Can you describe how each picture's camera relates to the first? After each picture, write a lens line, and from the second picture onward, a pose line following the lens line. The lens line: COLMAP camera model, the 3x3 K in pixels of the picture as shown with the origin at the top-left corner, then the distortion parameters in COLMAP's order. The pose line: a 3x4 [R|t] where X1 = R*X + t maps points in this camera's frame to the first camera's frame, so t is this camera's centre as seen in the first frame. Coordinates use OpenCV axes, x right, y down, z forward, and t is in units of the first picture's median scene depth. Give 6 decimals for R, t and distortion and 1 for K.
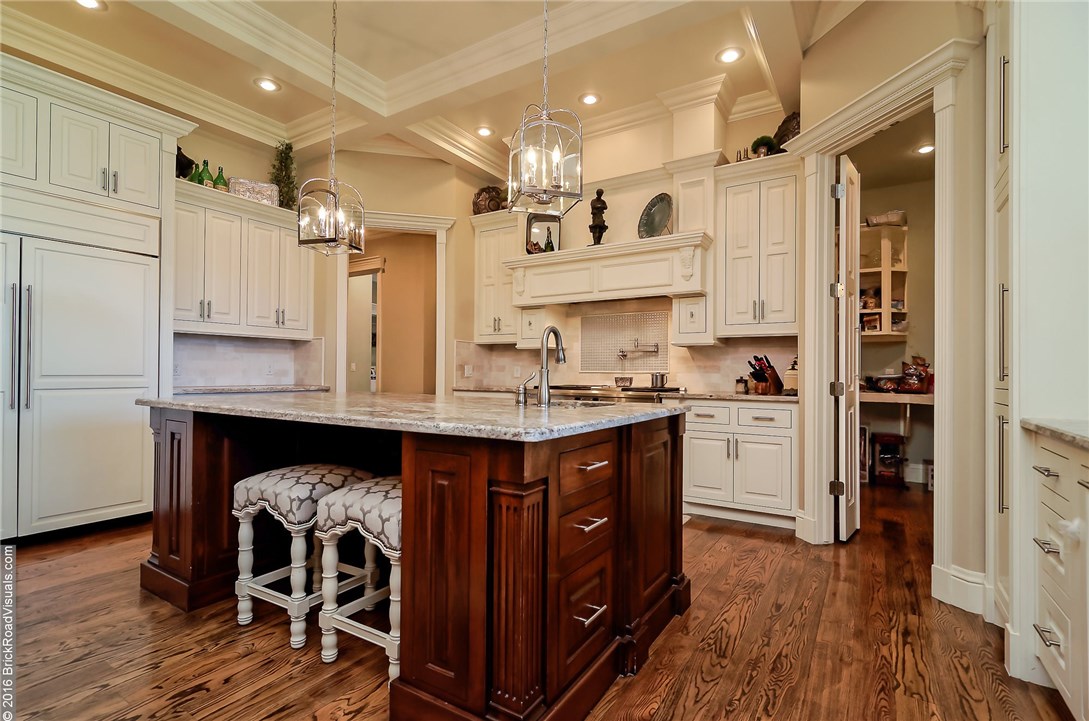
lens RADIAL K [[525.3, 0, 544.5], [0, 525.3, 364.2], [0, 0, 1]] dist [0.004026, -0.000089]
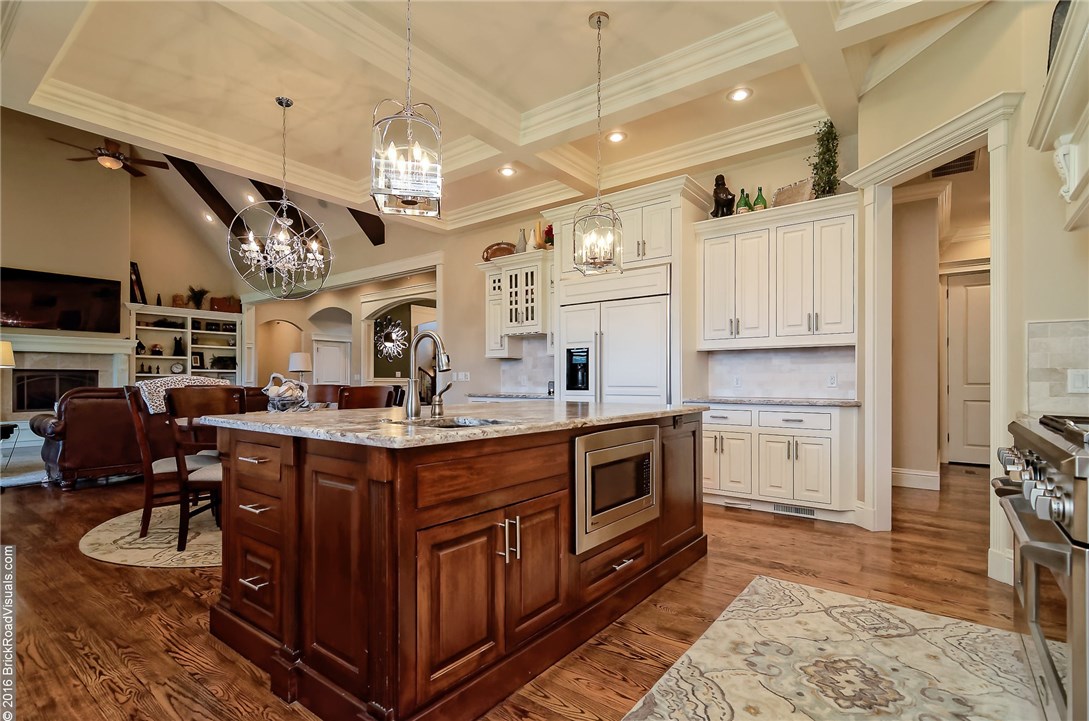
lens RADIAL K [[525.3, 0, 538.7], [0, 525.3, 382.2], [0, 0, 1]] dist [0.004026, -0.000089]
pose [[-0.104481, -0.003957, -0.994519, 0.470591], [0.019304, 0.999796, -0.006006, 0.009084], [0.994340, -0.019825, -0.104383, 0.674590]]
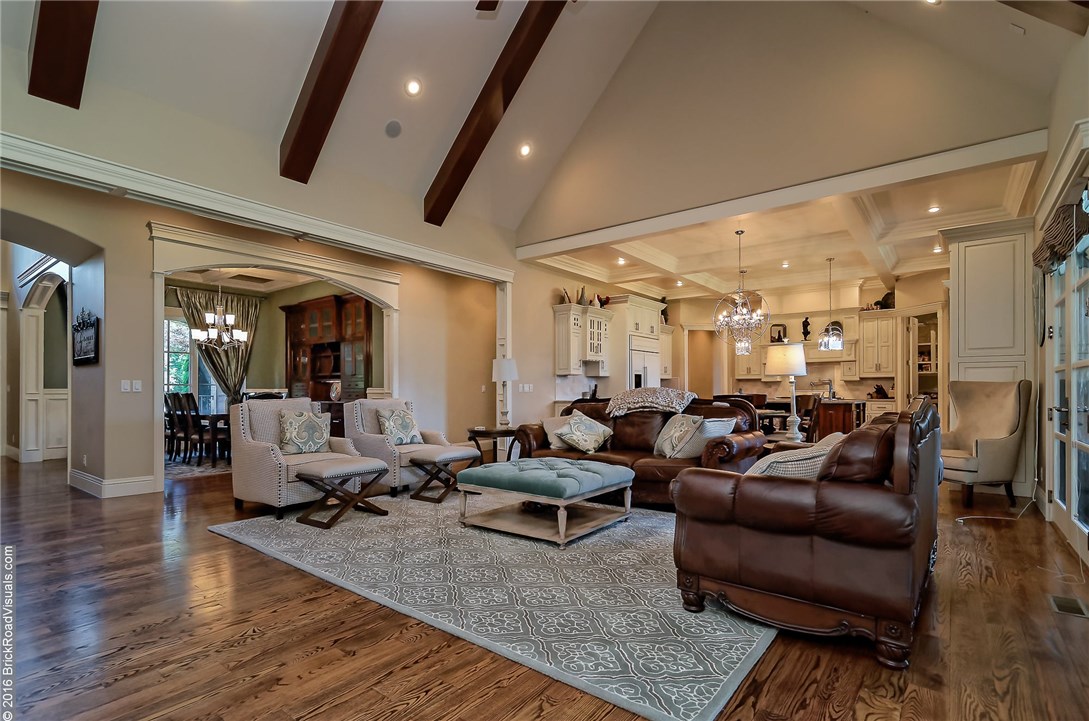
lens RADIAL K [[525.3, 0, 542.5], [0, 525.3, 385.3], [0, 0, 1]] dist [0.004026, -0.000089]
pose [[0.994640, -0.010551, -0.102856, -0.892966], [0.011320, 0.999912, 0.006895, -0.044627], [0.102774, -0.008022, 0.994672, -1.614234]]
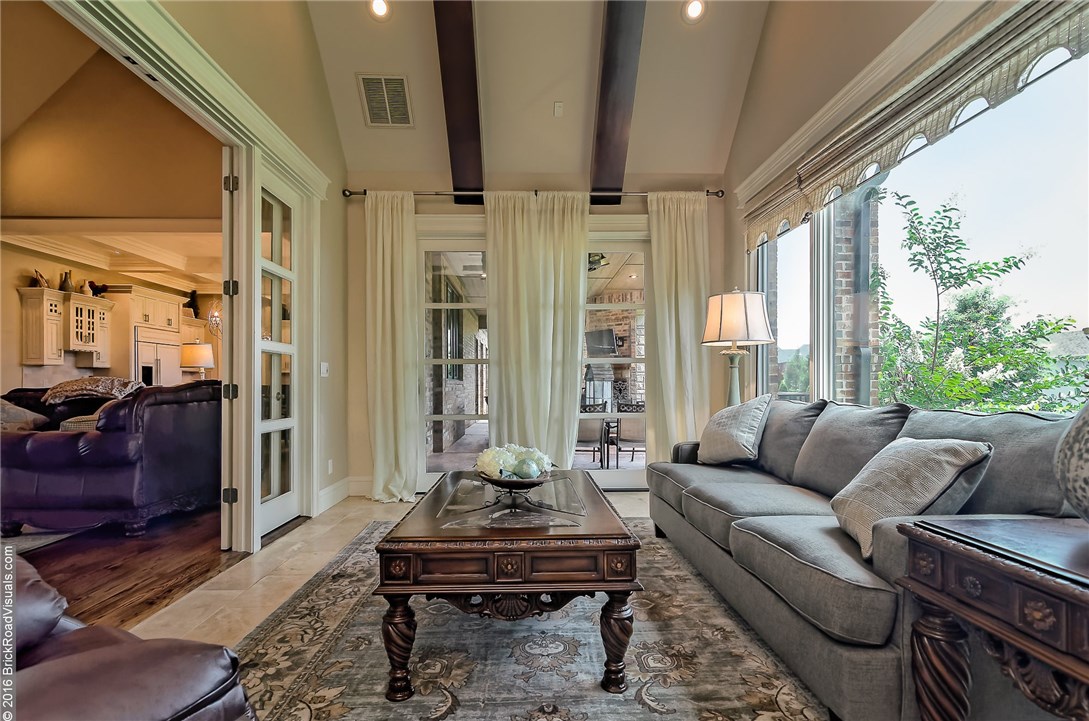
lens RADIAL K [[525.3, 0, 542.9], [0, 525.3, 382.5], [0, 0, 1]] dist [0.004026, -0.000089]
pose [[0.830003, -0.008646, 0.557692, -0.572492], [0.001197, 0.999905, 0.013720, -0.031487], [-0.557758, -0.010720, 0.829935, -2.123760]]
